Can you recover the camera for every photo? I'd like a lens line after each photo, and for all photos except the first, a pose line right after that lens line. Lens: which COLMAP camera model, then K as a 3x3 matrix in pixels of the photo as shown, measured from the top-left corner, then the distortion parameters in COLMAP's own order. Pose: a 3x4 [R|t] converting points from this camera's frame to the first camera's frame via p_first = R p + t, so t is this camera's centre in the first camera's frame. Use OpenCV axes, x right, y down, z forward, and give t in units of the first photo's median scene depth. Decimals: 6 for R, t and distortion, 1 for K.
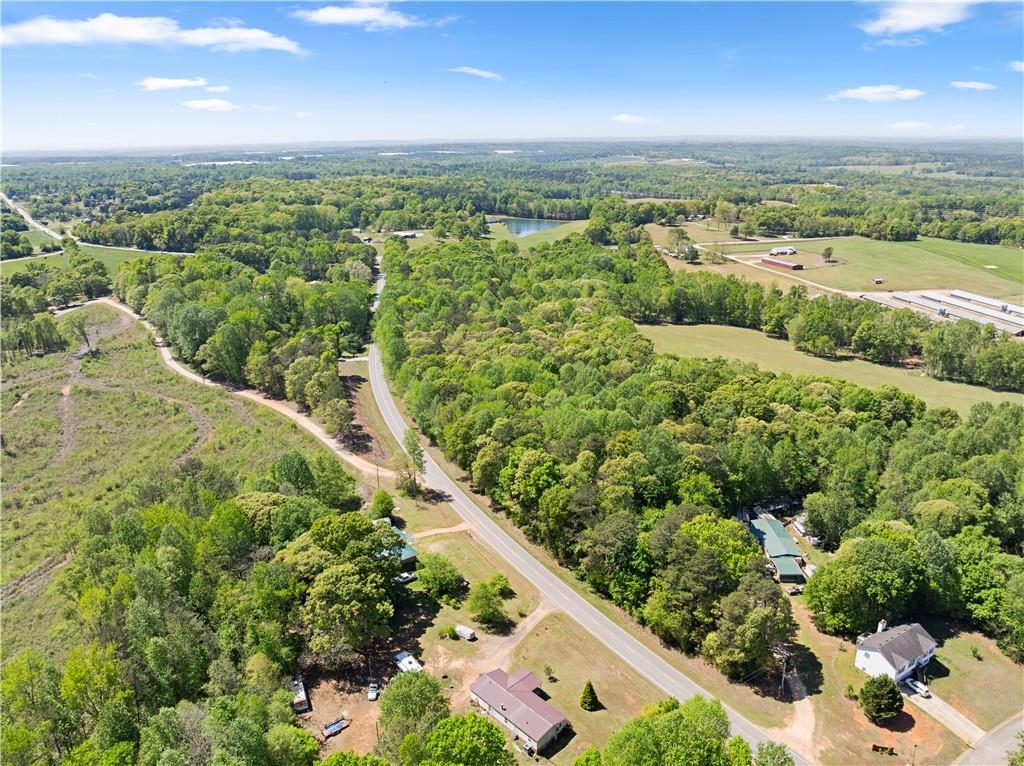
lens RADIAL K [[708.3, 0, 512.0], [0, 708.3, 383.0], [0, 0, 1]] dist [-0.034474, -0.001819]
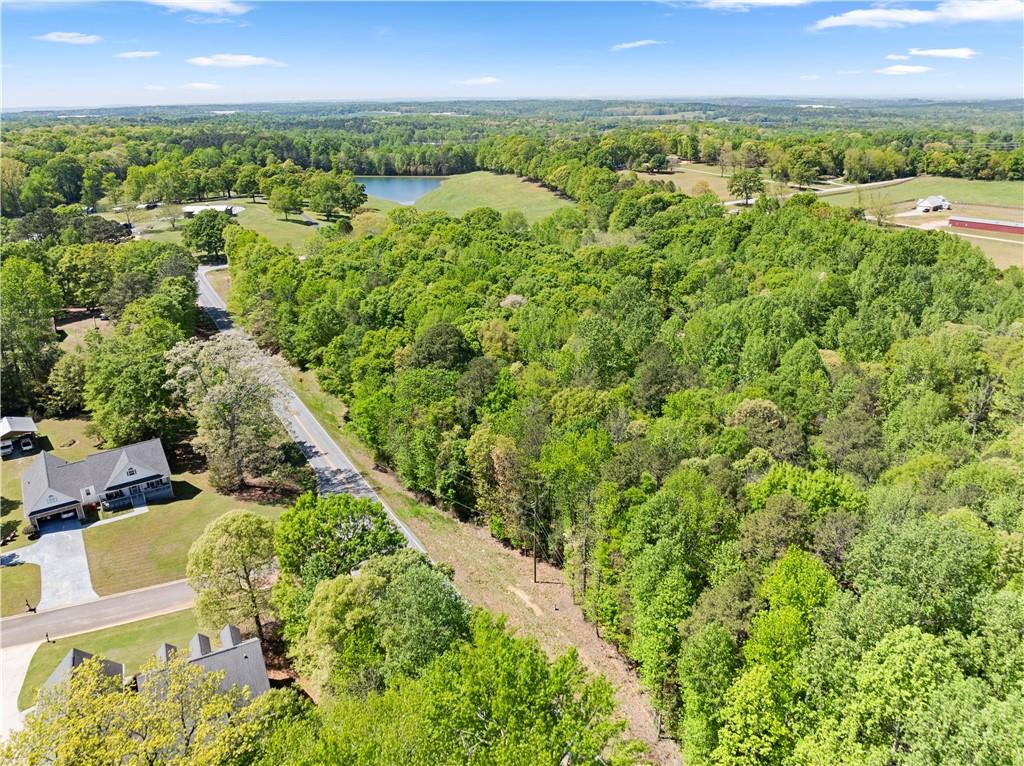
lens RADIAL K [[708.3, 0, 512.0], [0, 708.3, 383.0], [0, 0, 1]] dist [-0.034474, -0.001819]
pose [[0.930017, -0.136828, 0.341095, -0.100899], [0.121301, 0.990382, 0.066549, -0.077252], [-0.346921, -0.020517, 0.937670, 0.367518]]
